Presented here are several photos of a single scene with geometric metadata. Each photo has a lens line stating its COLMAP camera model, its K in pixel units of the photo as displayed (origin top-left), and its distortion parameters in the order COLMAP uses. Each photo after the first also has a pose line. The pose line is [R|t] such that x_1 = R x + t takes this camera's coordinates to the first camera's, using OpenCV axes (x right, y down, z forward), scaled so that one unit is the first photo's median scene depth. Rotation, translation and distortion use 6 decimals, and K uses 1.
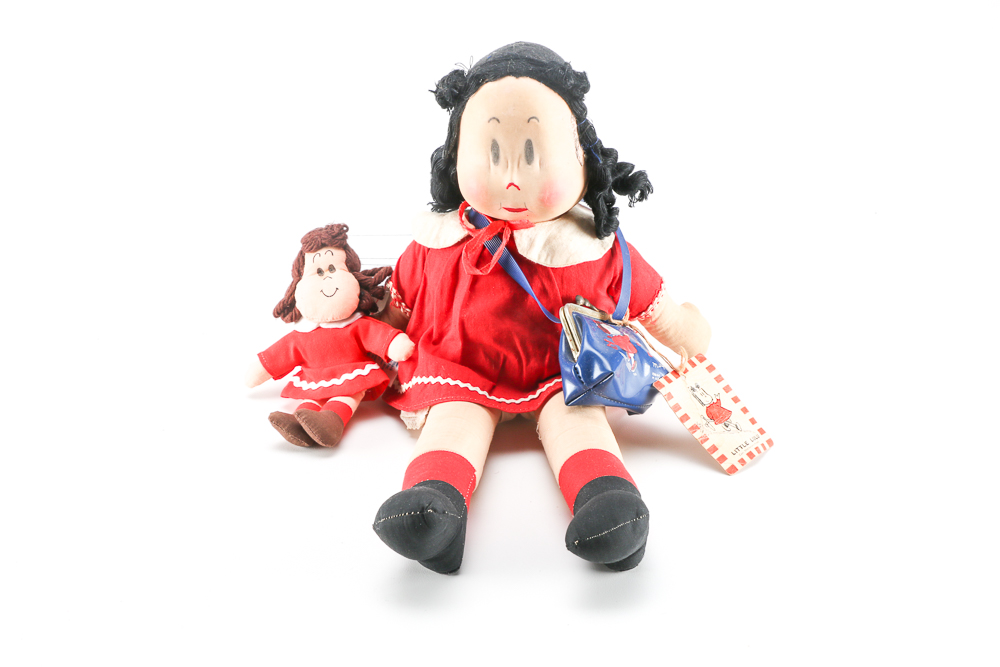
lens RADIAL K [[1626.6, 0, 510.6], [0, 1626.6, 362.6], [0, 0, 1]] dist [-0.023043, 0.000000]
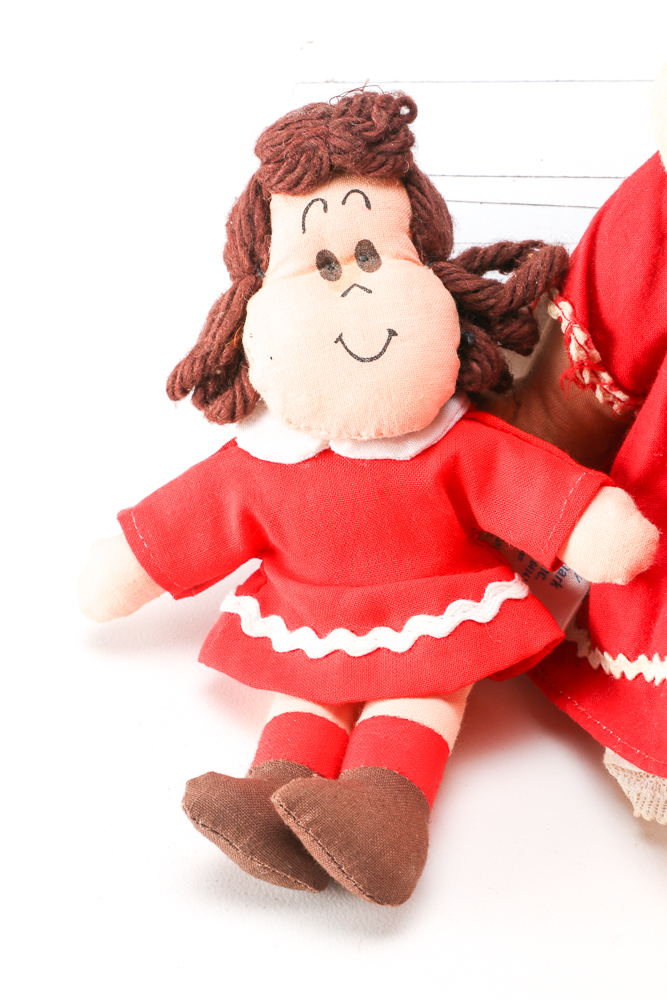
lens RADIAL K [[2250.6, 0, 329.6], [0, 2250.6, 502.9], [0, 0, 1]] dist [0.061054, 0.000000]
pose [[0.999955, 0.003922, 0.008620, -0.124332], [-0.005791, 0.973448, 0.228834, -0.111758], [-0.007493, -0.228874, 0.973427, 0.605600]]
